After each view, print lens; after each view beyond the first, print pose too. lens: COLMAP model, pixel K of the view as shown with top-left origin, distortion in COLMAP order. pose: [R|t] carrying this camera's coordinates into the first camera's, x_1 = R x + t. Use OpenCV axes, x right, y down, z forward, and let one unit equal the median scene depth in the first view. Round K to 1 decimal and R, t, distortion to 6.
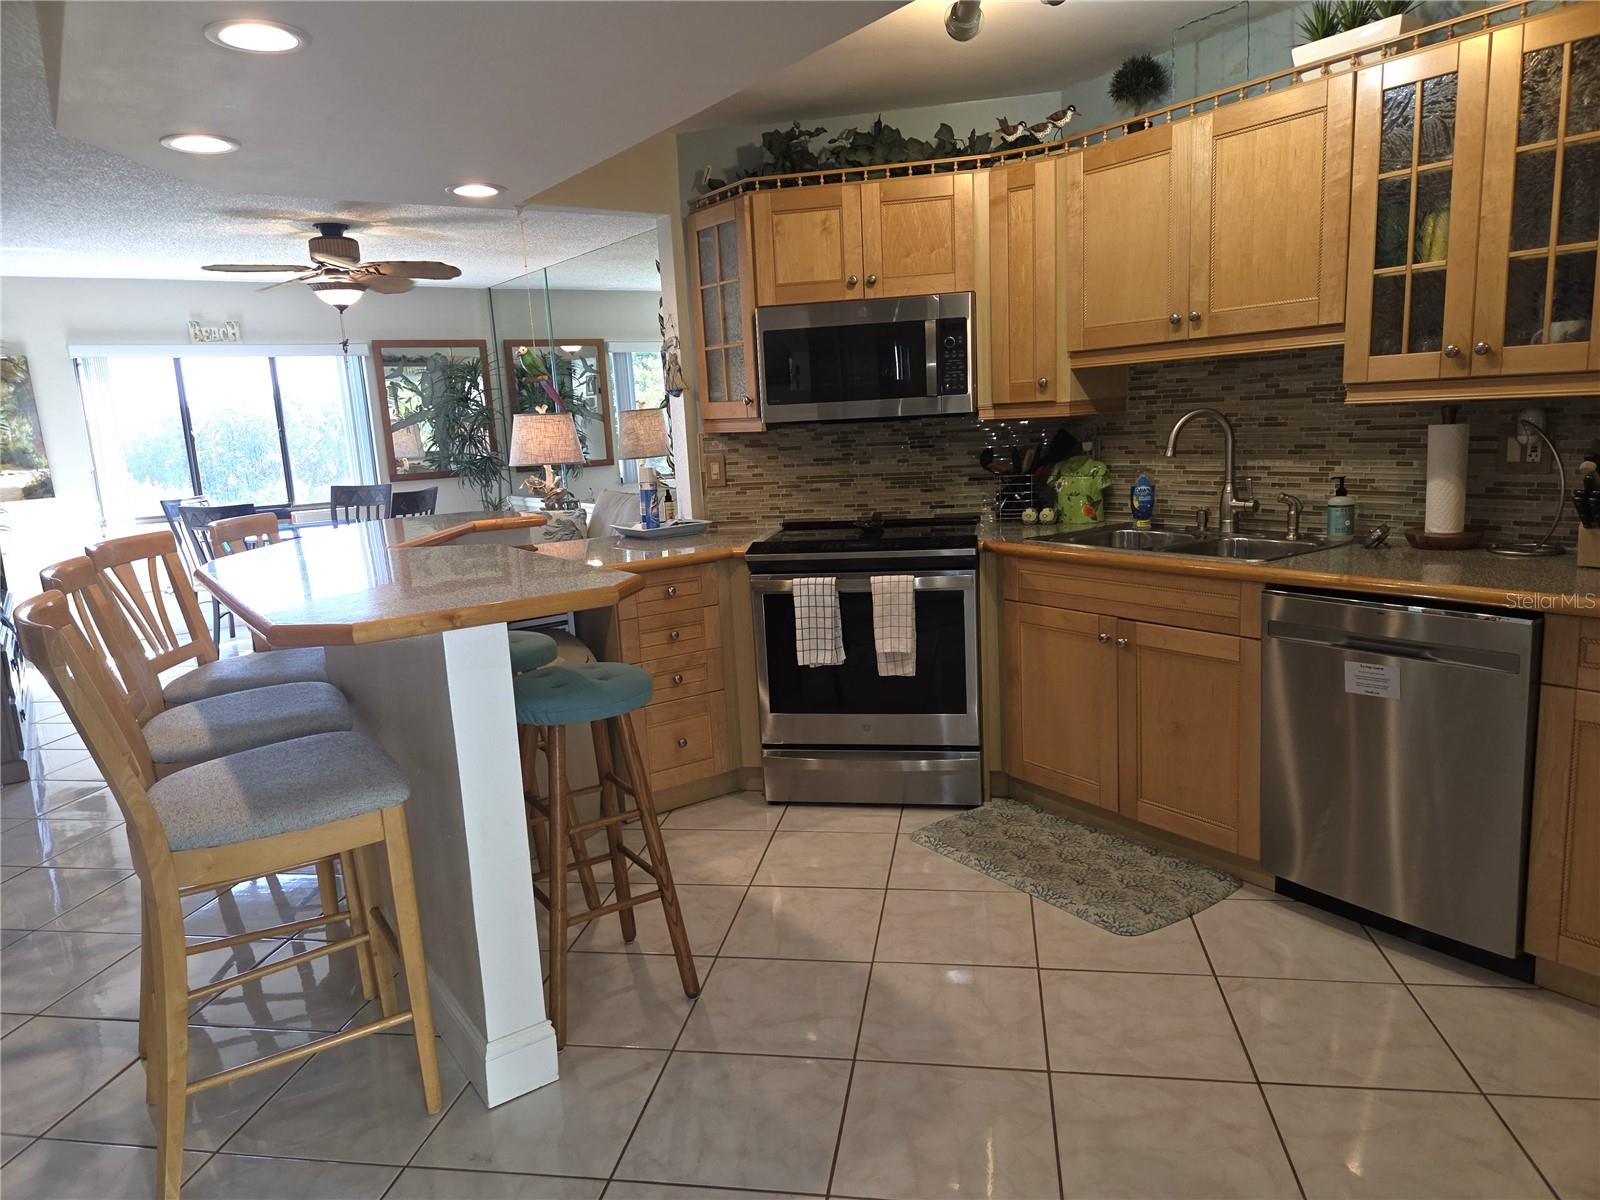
lens RADIAL K [[1035.1, 0, 817.8], [0, 1035.1, 591.7], [0, 0, 1]] dist [0.082965, -0.065053]
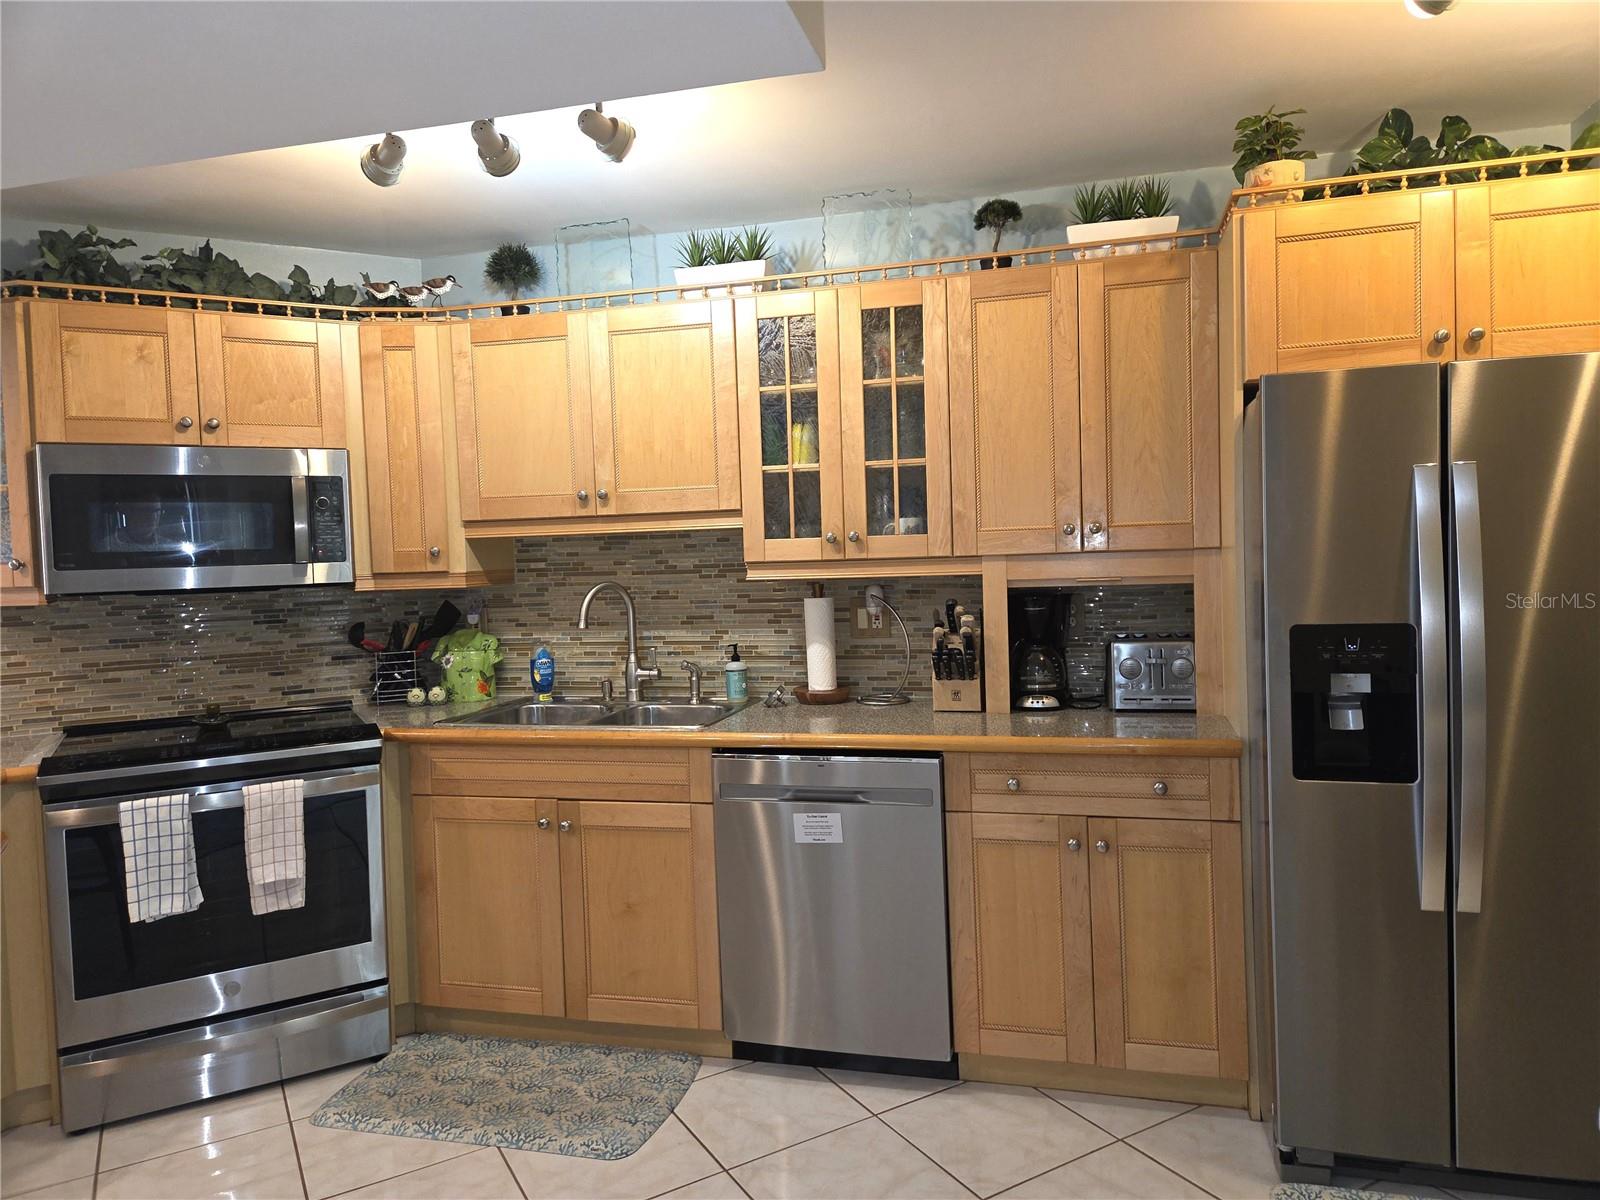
lens RADIAL K [[1035.1, 0, 817.8], [0, 1035.1, 591.7], [0, 0, 1]] dist [0.082965, -0.065053]
pose [[0.782469, 0.000865, 0.622689, -0.103978], [0.100002, 0.986845, -0.127033, -0.015197], [-0.614607, 0.161670, 0.772089, 0.088360]]
